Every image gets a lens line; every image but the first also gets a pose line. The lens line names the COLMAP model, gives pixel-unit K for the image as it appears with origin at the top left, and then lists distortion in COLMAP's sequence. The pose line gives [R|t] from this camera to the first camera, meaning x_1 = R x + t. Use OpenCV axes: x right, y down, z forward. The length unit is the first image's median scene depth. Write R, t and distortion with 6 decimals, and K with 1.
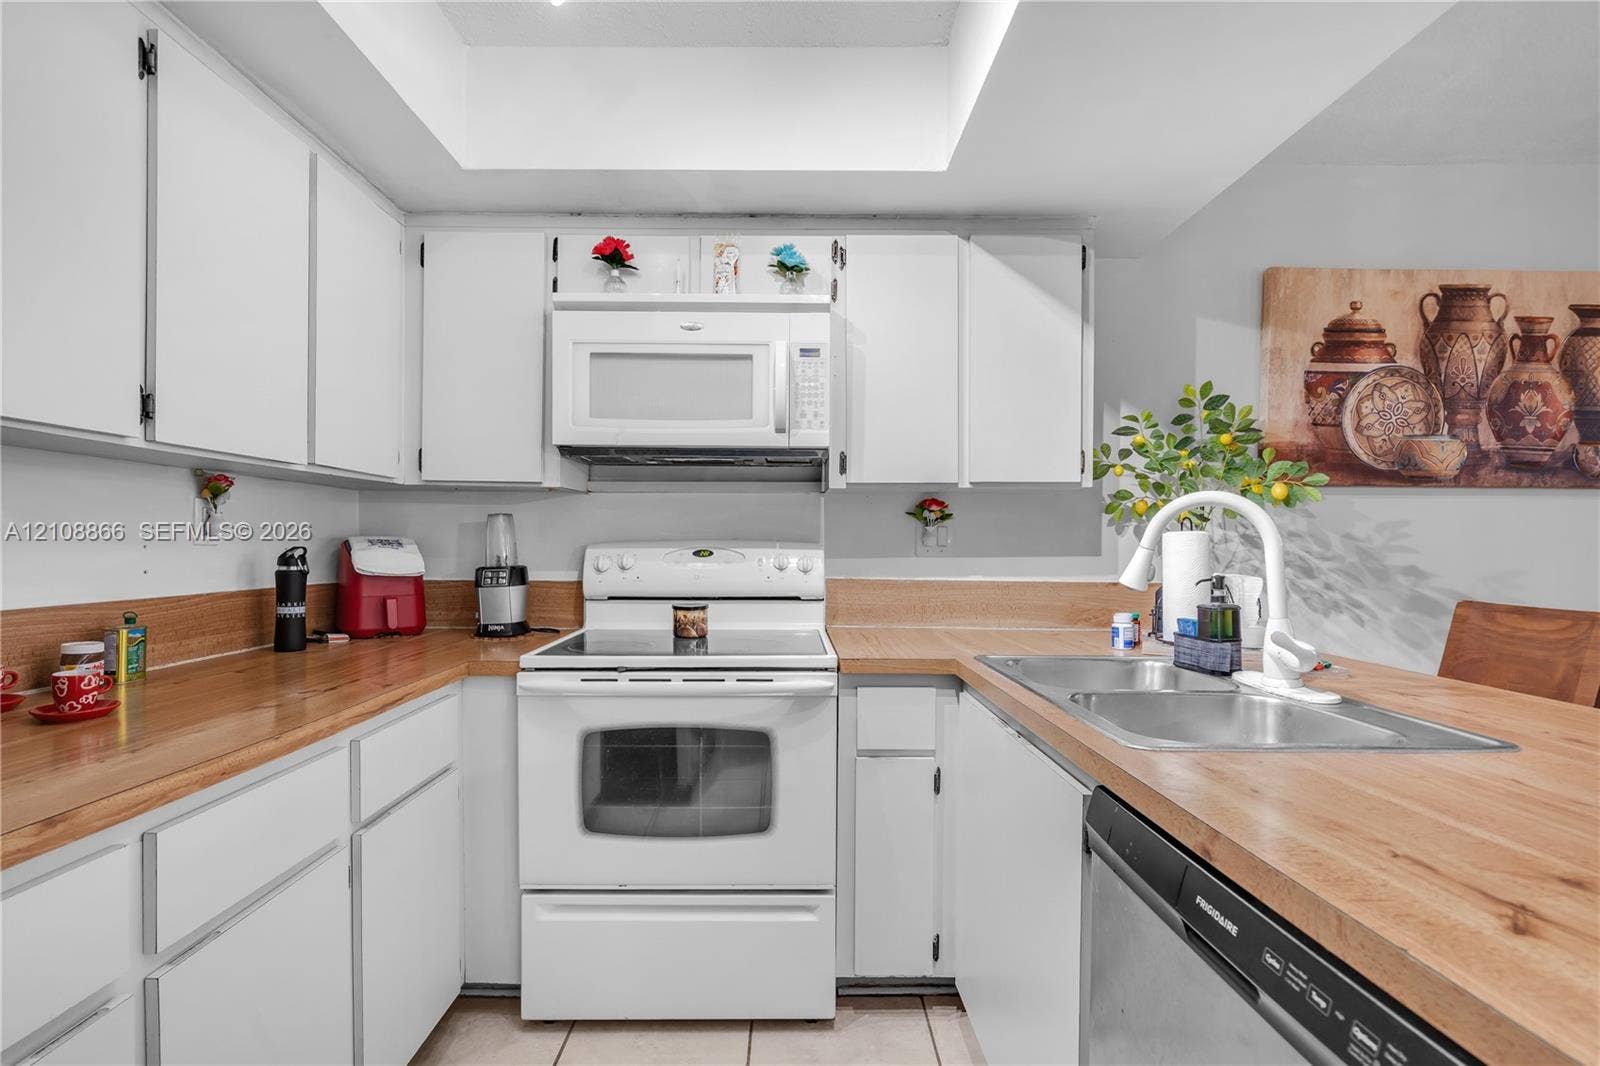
lens RADIAL K [[738.1, 0, 759.6], [0, 738.1, 553.3], [0, 0, 1]] dist [0.002622, 0.000567]
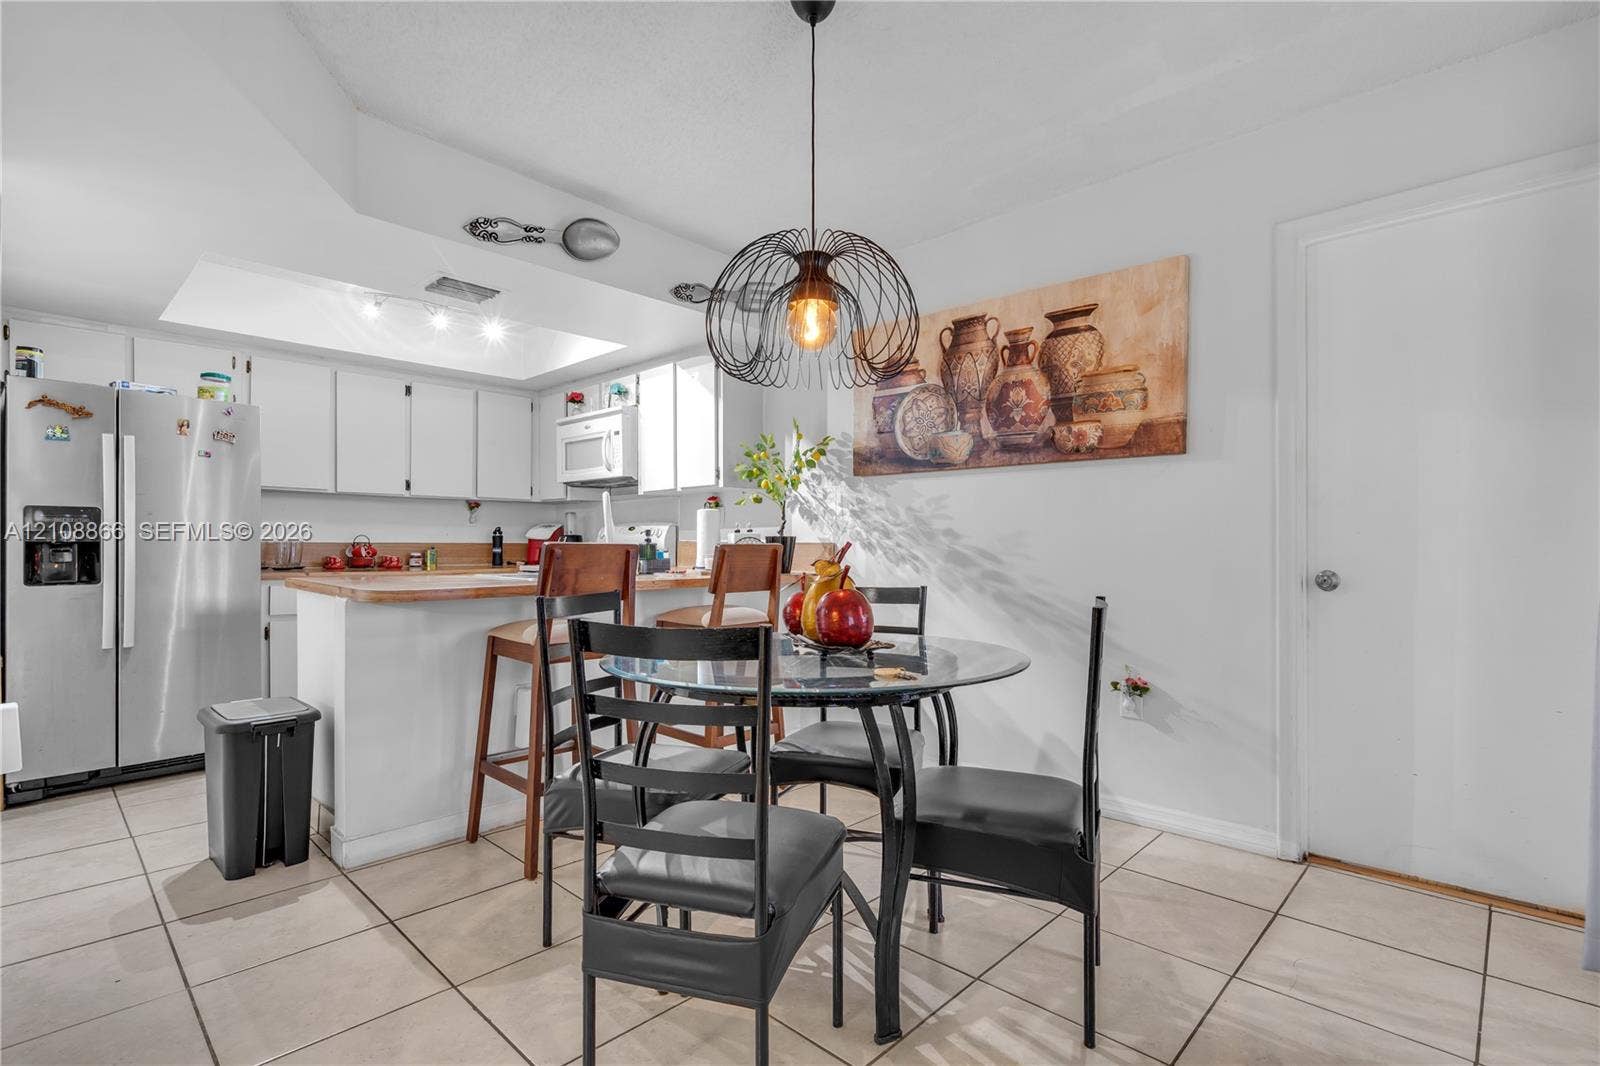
lens RADIAL K [[738.1, 0, 803.1], [0, 738.1, 536.9], [0, 0, 1]] dist [0.002622, 0.000567]
pose [[0.727297, -0.009668, -0.686255, 1.637365], [-0.007950, 0.999715, -0.022509, 0.064786], [0.686277, 0.021826, 0.727013, -0.157131]]
